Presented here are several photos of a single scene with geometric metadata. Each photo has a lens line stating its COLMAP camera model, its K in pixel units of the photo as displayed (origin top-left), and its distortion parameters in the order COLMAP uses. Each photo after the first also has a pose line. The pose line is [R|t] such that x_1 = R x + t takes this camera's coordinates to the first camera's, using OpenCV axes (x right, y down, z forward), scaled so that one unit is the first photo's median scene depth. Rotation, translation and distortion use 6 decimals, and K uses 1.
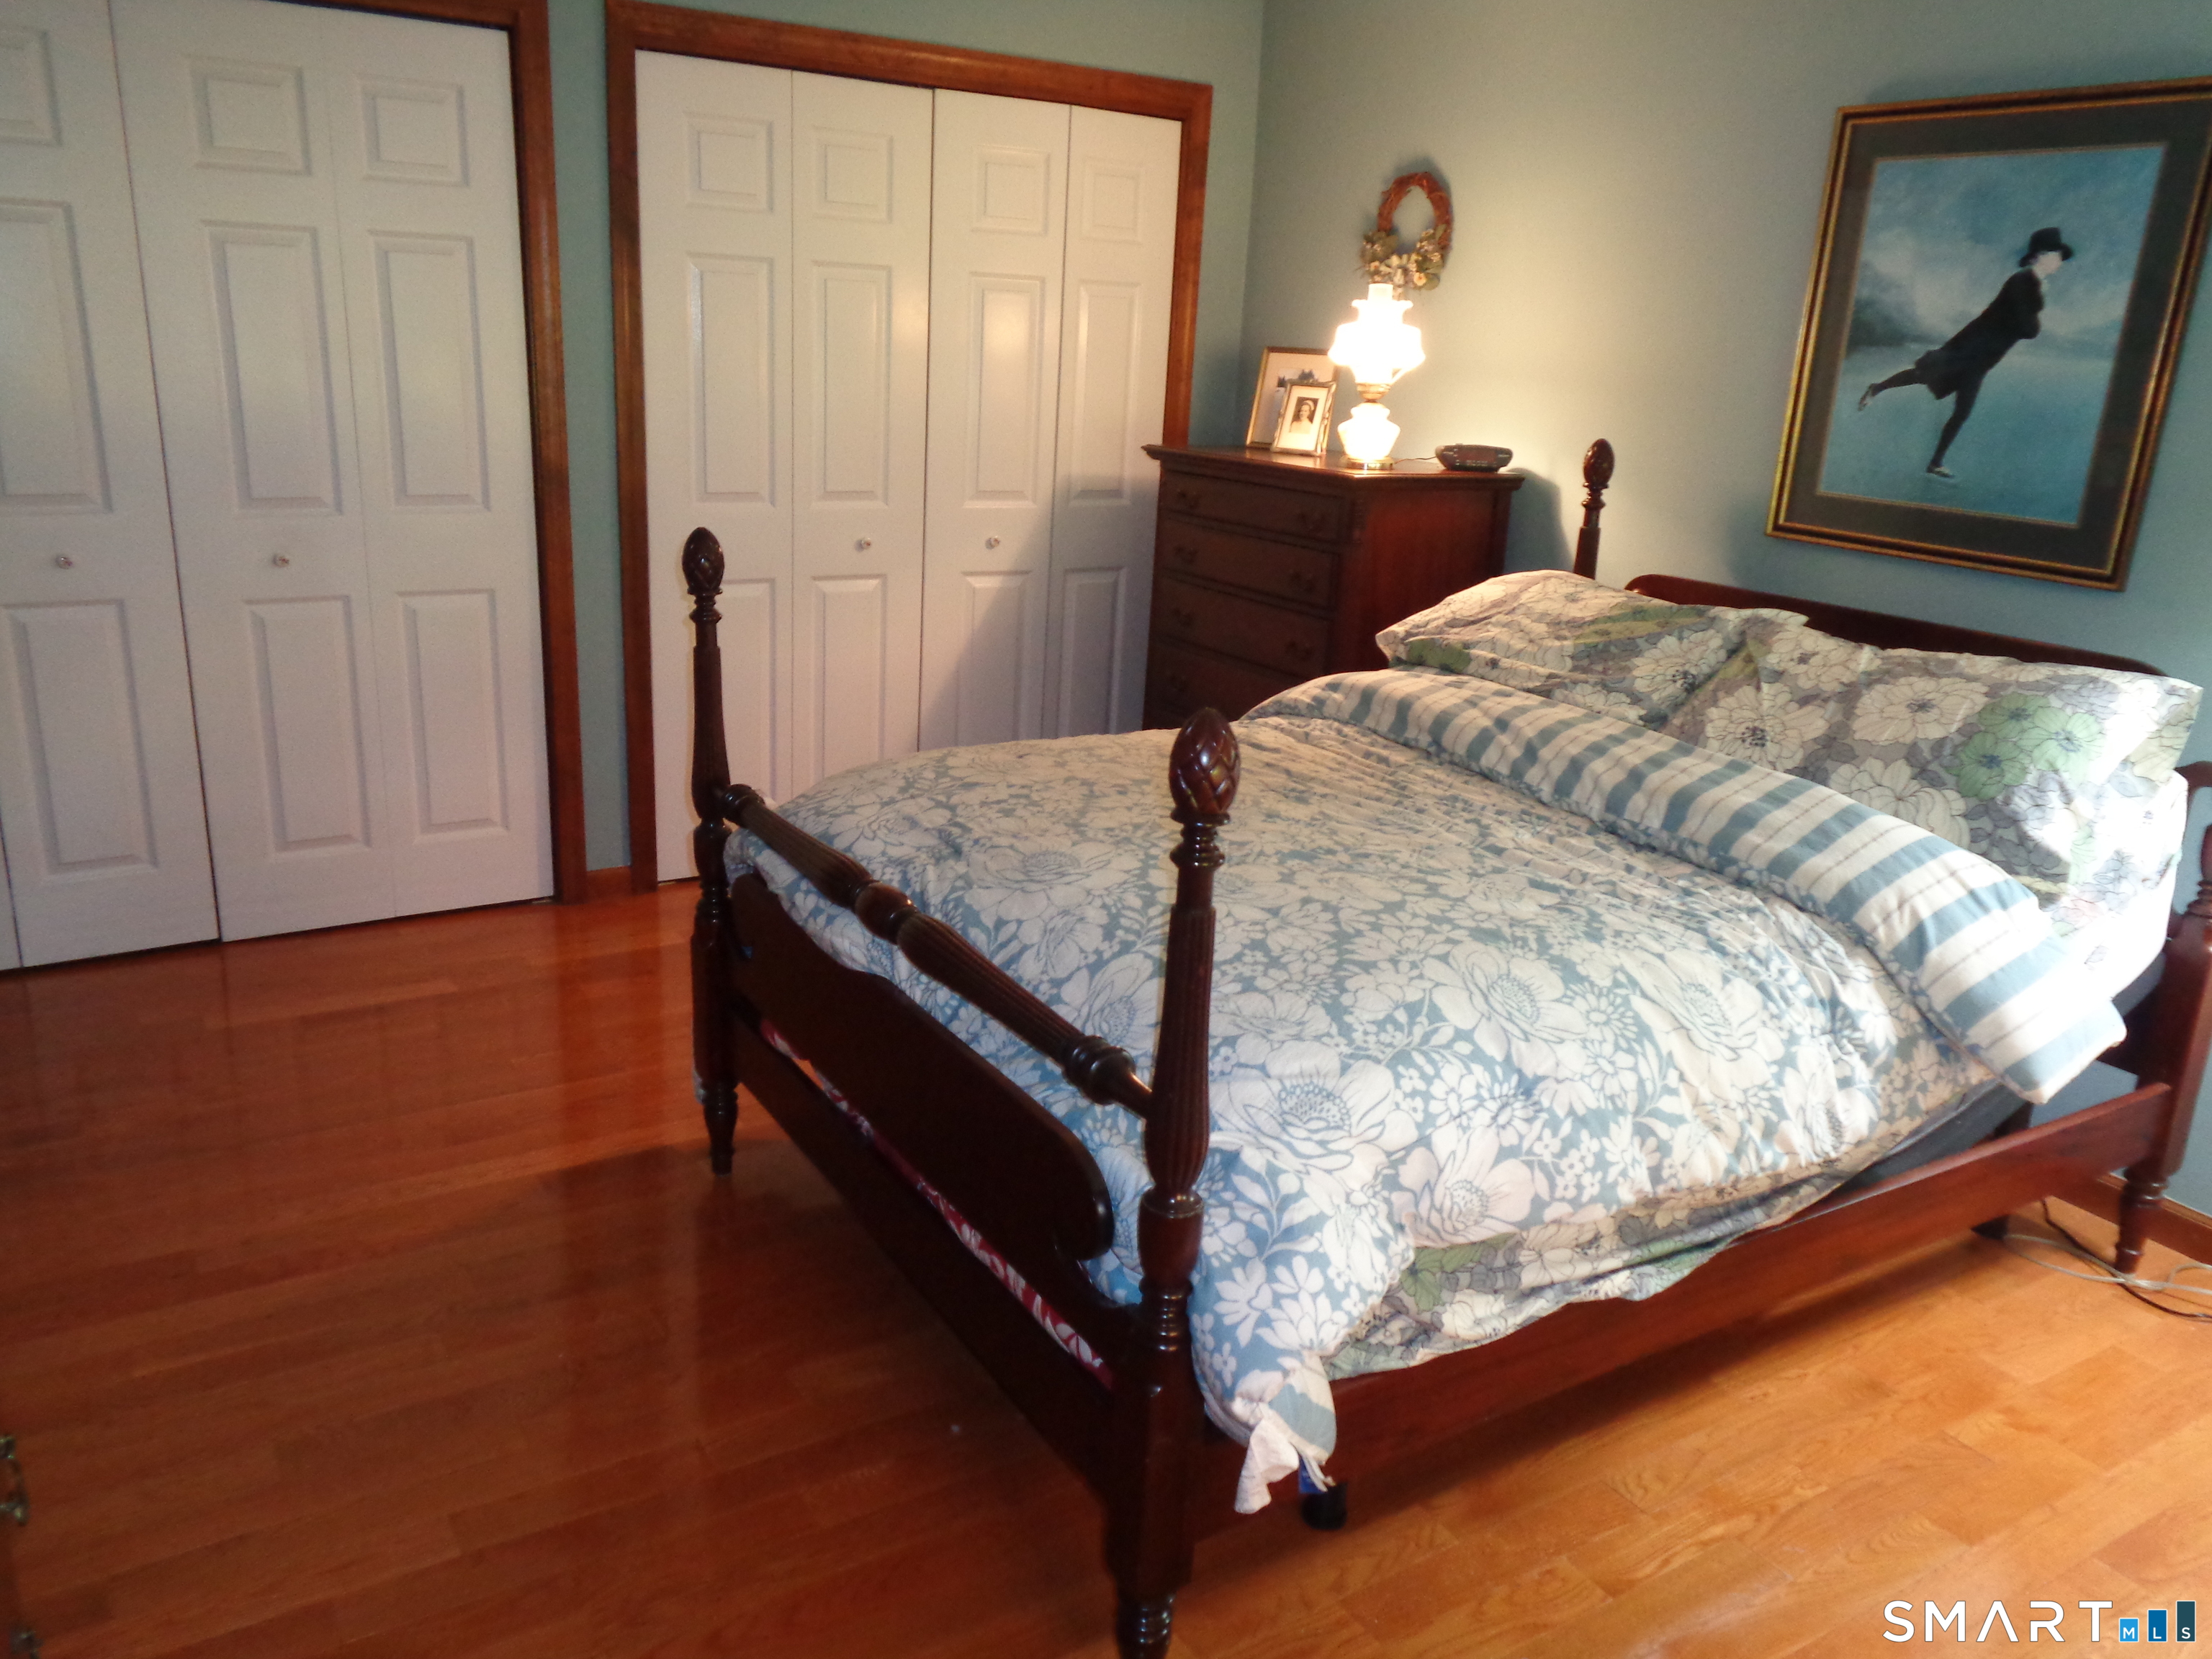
lens RADIAL K [[1687.0, 0, 1103.6], [0, 1687.0, 833.2], [0, 0, 1]] dist [0.012523, 0.000298]
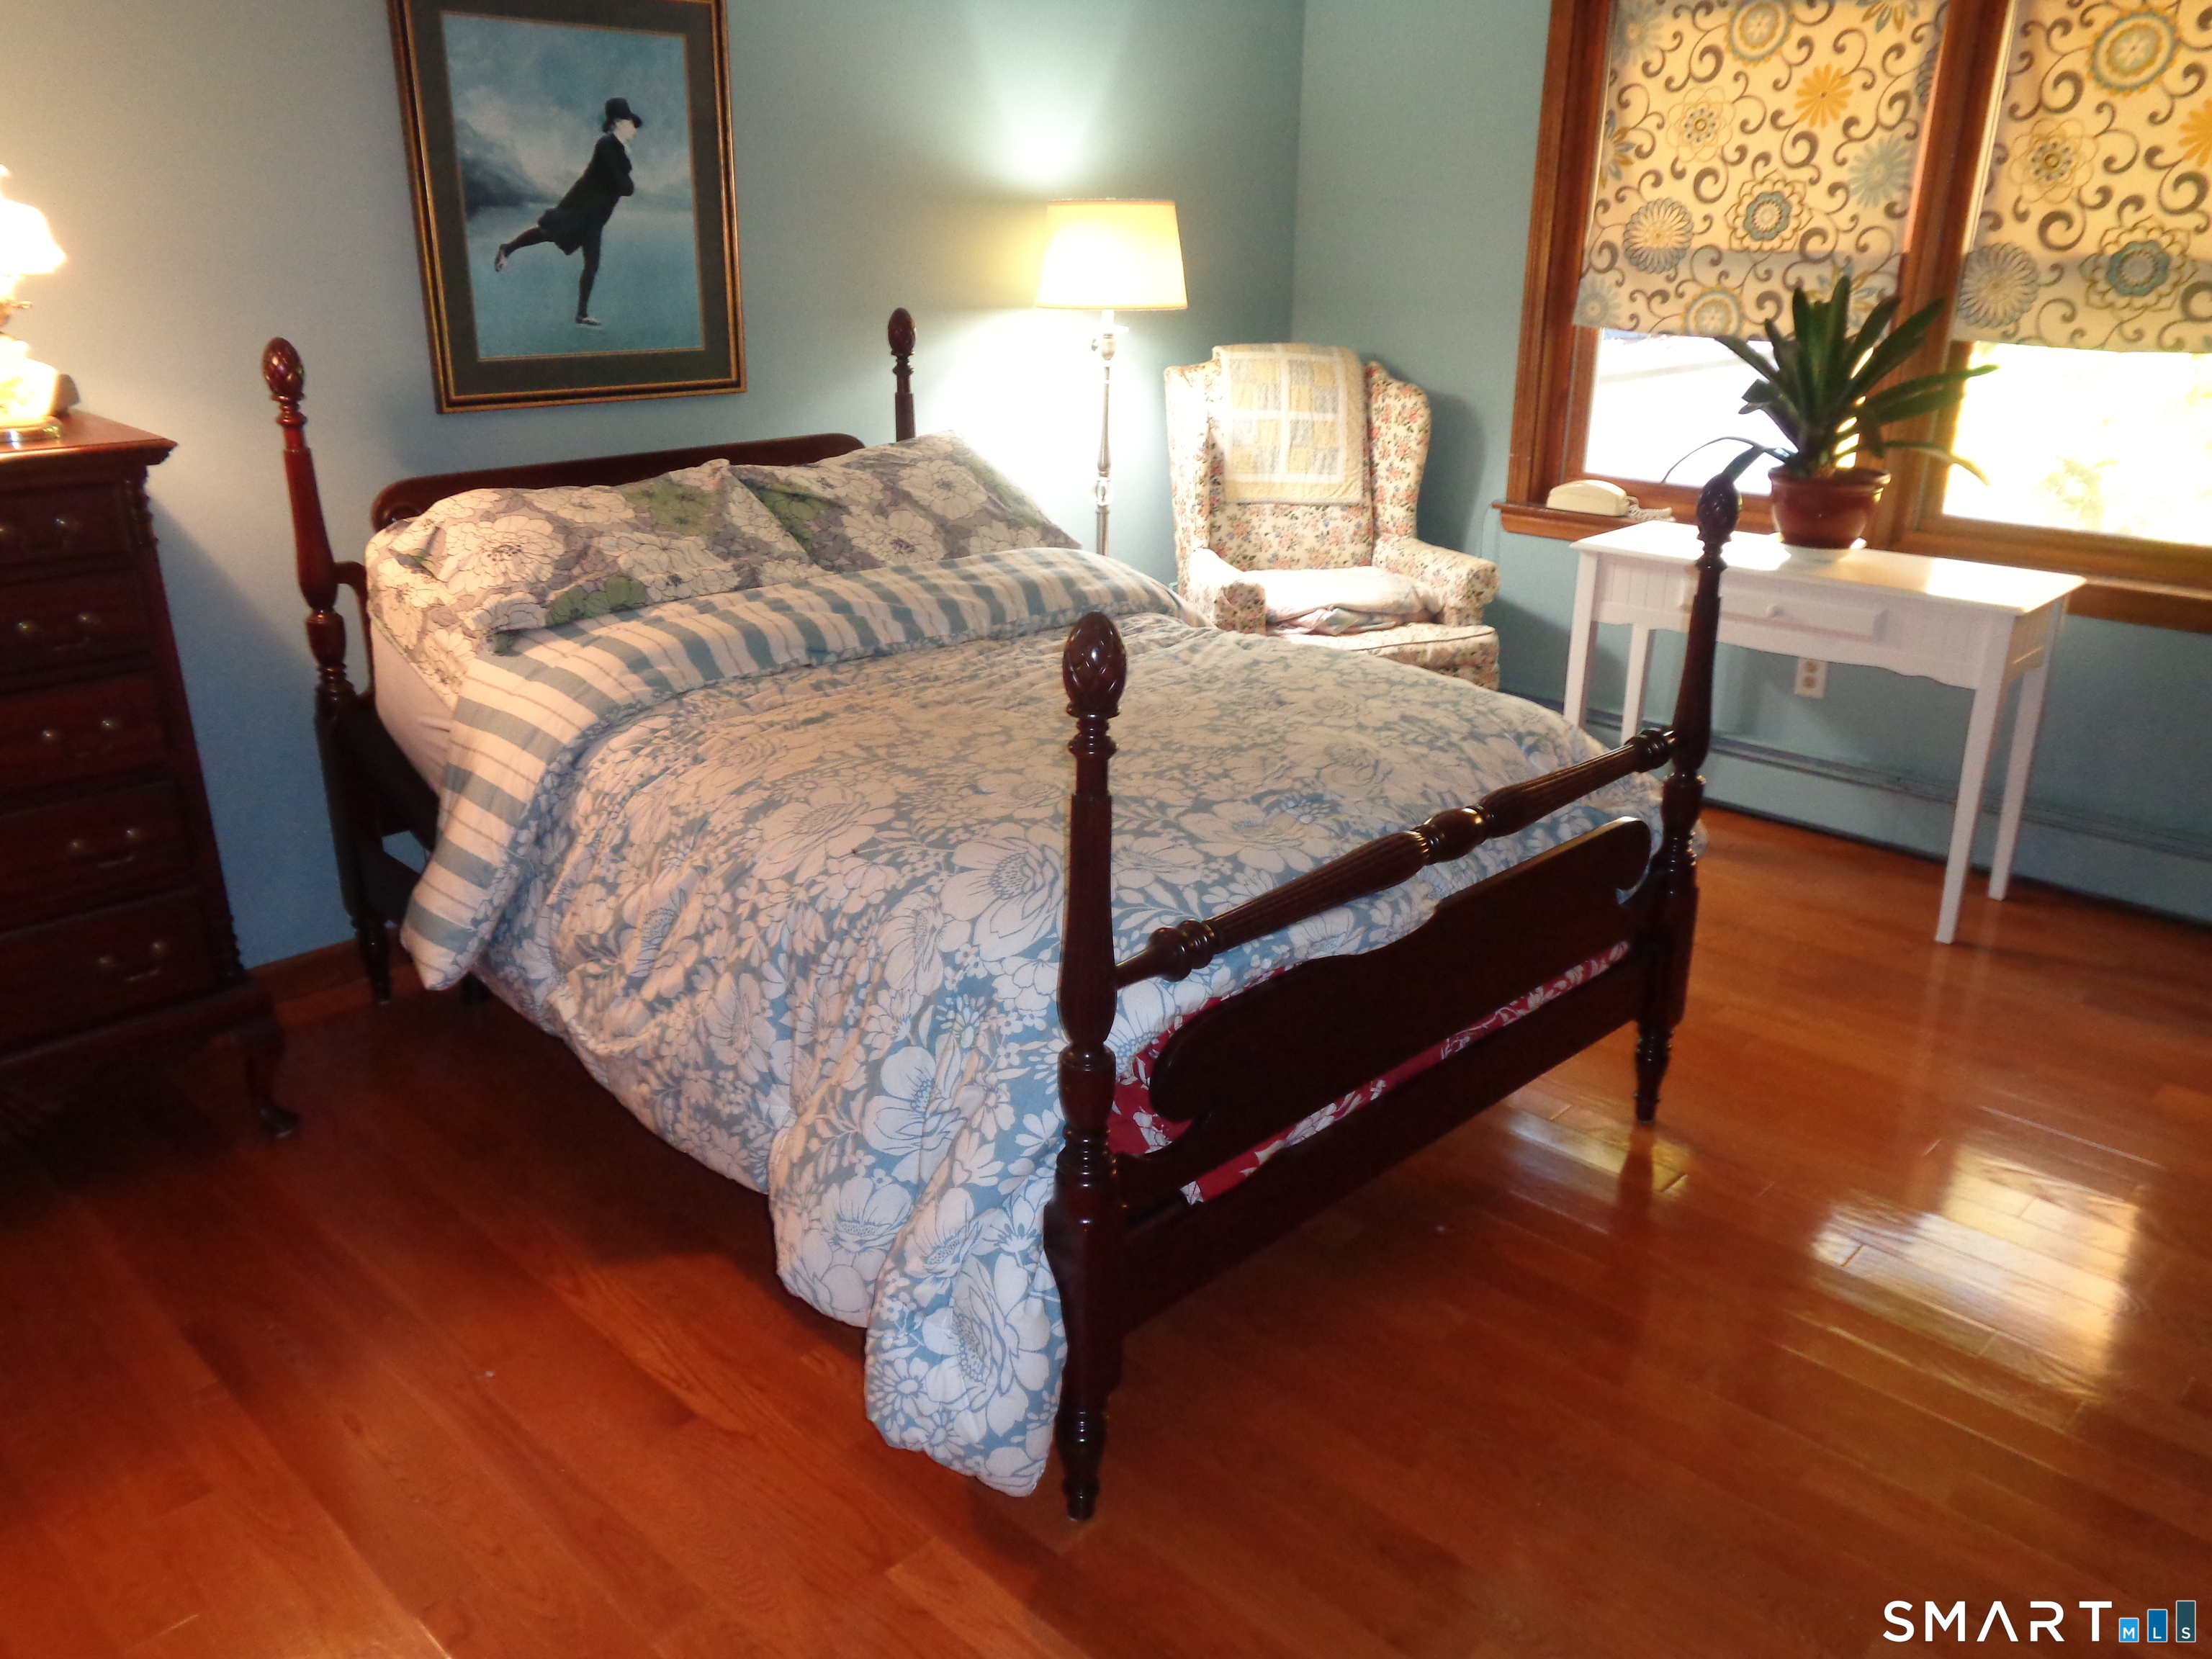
lens RADIAL K [[1687.0, 0, 1105.2], [0, 1687.0, 826.4], [0, 0, 1]] dist [0.012523, 0.000298]
pose [[-0.242764, -0.380154, 0.892496, -0.703546], [0.261100, 0.860462, 0.437530, -0.327584], [-0.934287, 0.339247, -0.109631, 0.927216]]
